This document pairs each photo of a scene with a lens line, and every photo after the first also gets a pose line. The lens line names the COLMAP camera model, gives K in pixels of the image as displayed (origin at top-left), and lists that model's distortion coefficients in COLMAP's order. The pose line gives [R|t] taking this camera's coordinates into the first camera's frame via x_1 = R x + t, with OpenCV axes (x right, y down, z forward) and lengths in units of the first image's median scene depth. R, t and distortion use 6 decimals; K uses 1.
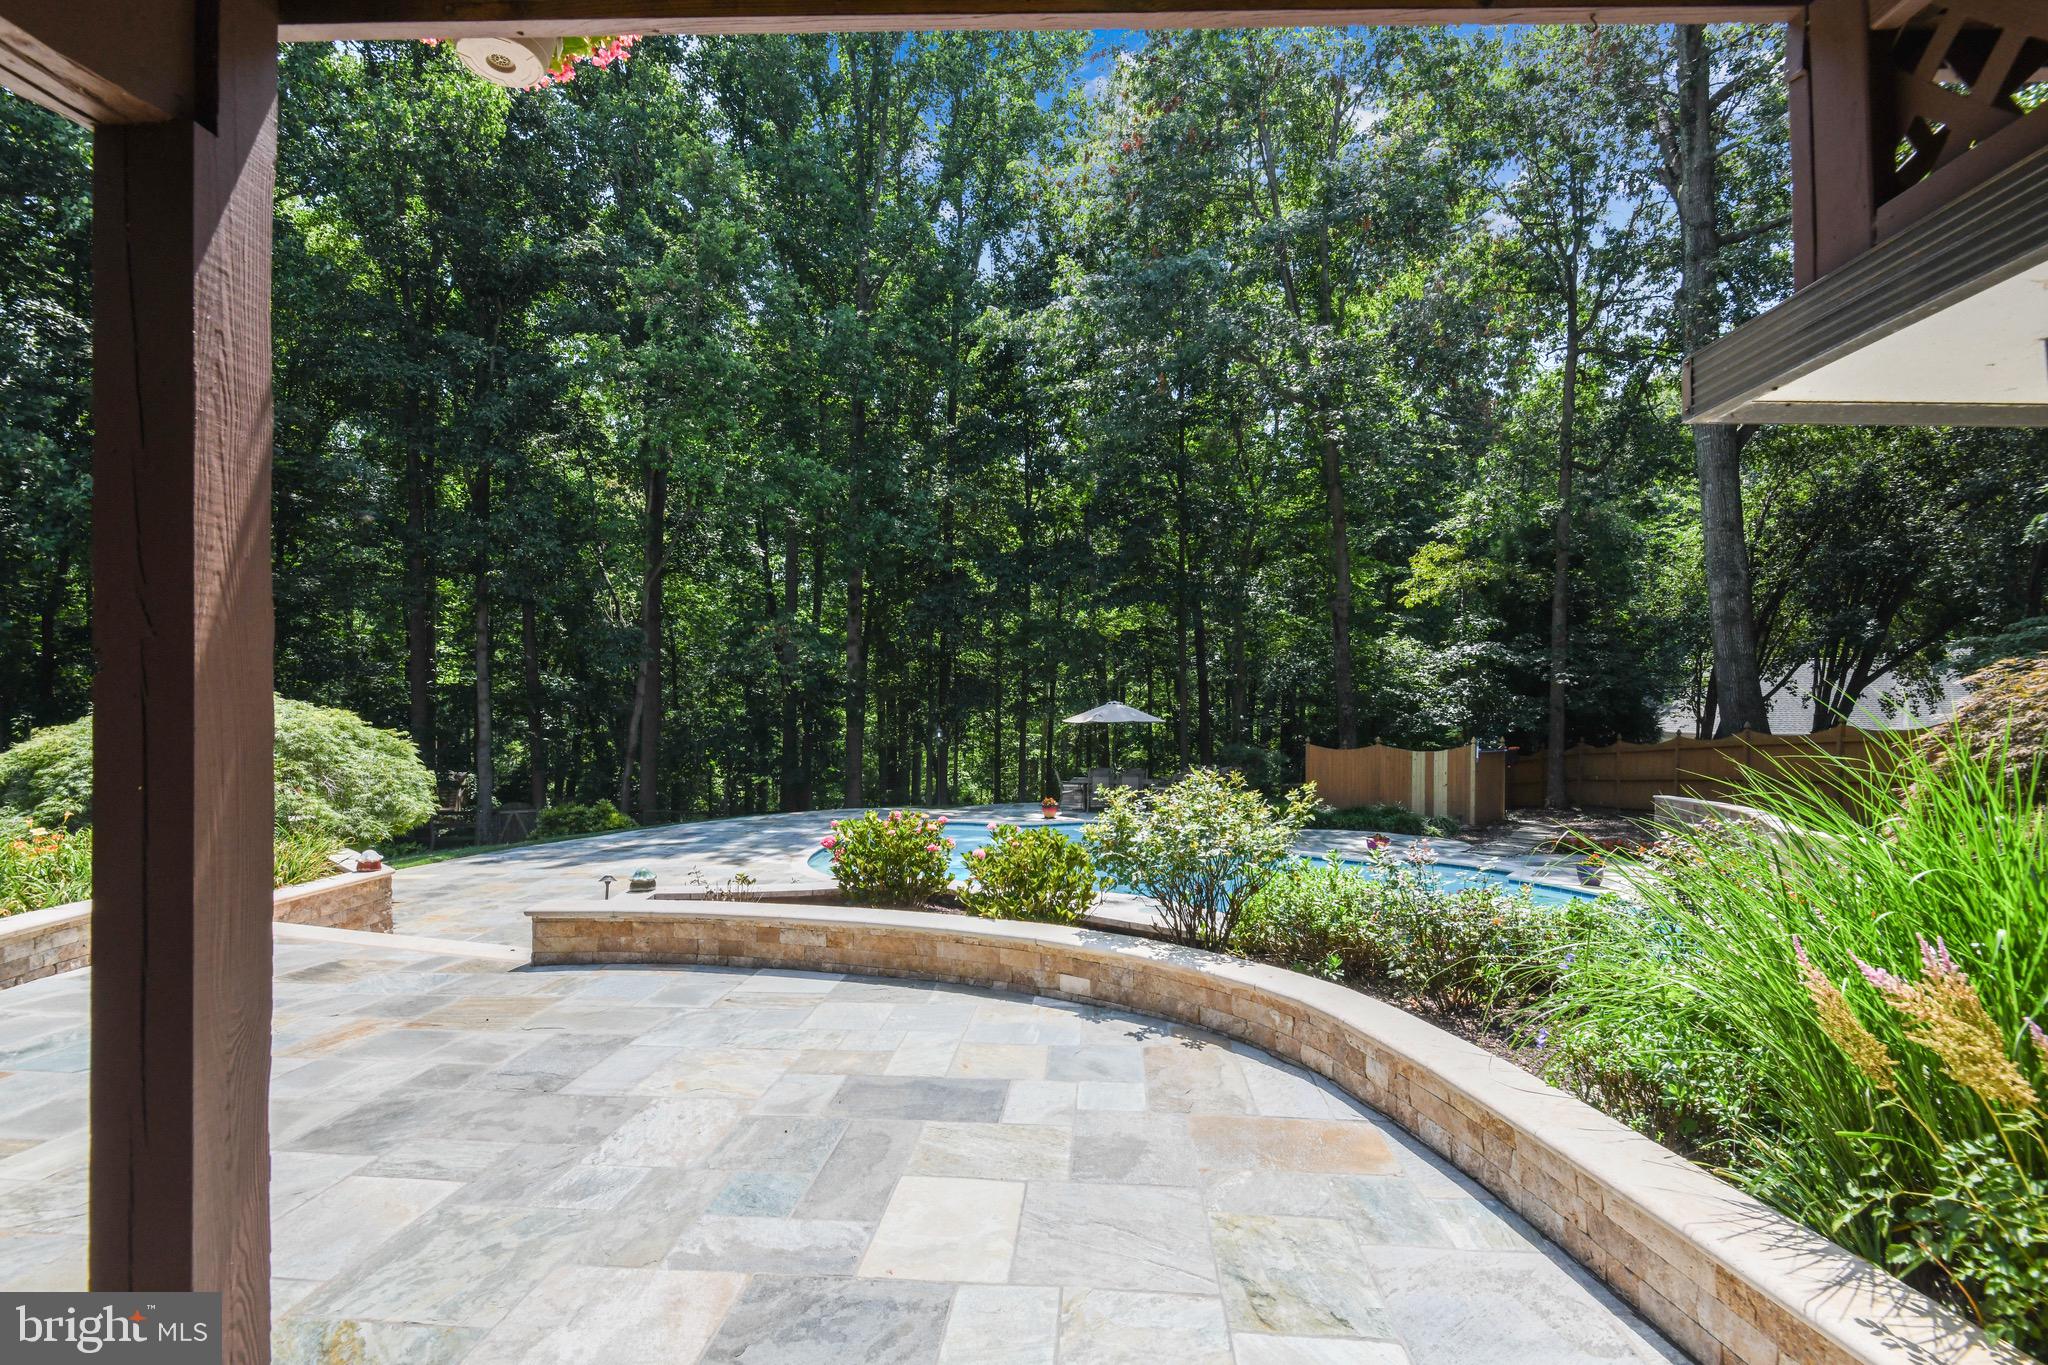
lens RADIAL K [[953.9, 0, 1056.7], [0, 953.9, 714.8], [0, 0, 1]] dist [-0.038561, -0.003519]
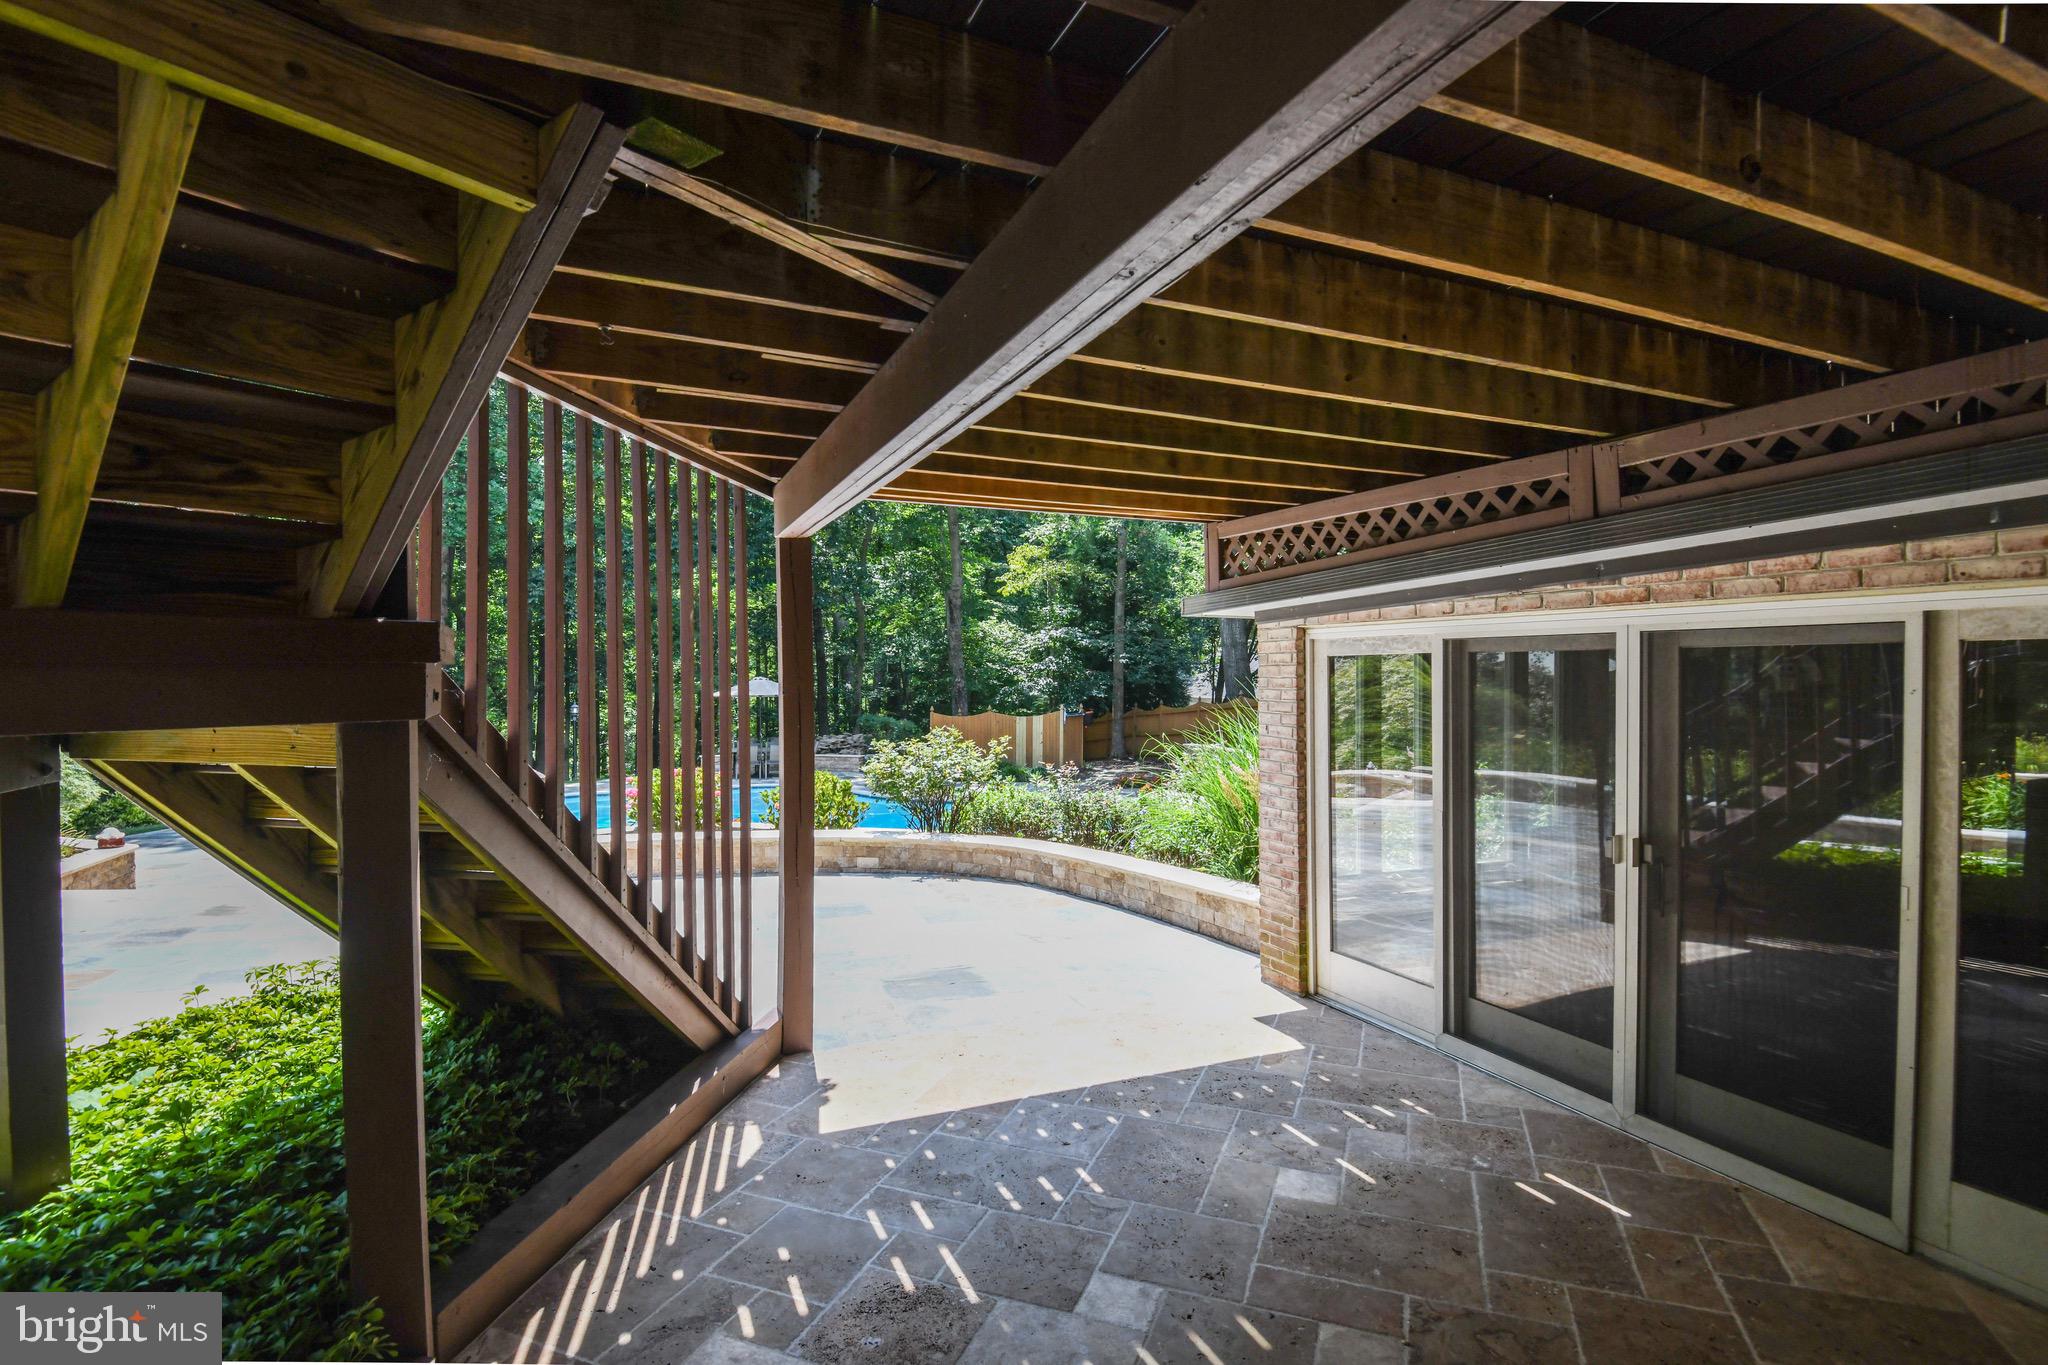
lens RADIAL K [[953.9, 0, 1026.5], [0, 953.9, 681.1], [0, 0, 1]] dist [-0.038561, -0.003519]
pose [[0.921411, -0.003258, 0.388577, -0.092173], [0.003524, 0.999994, 0.000028, -0.006343], [-0.388575, 0.001344, 0.921416, -0.153593]]
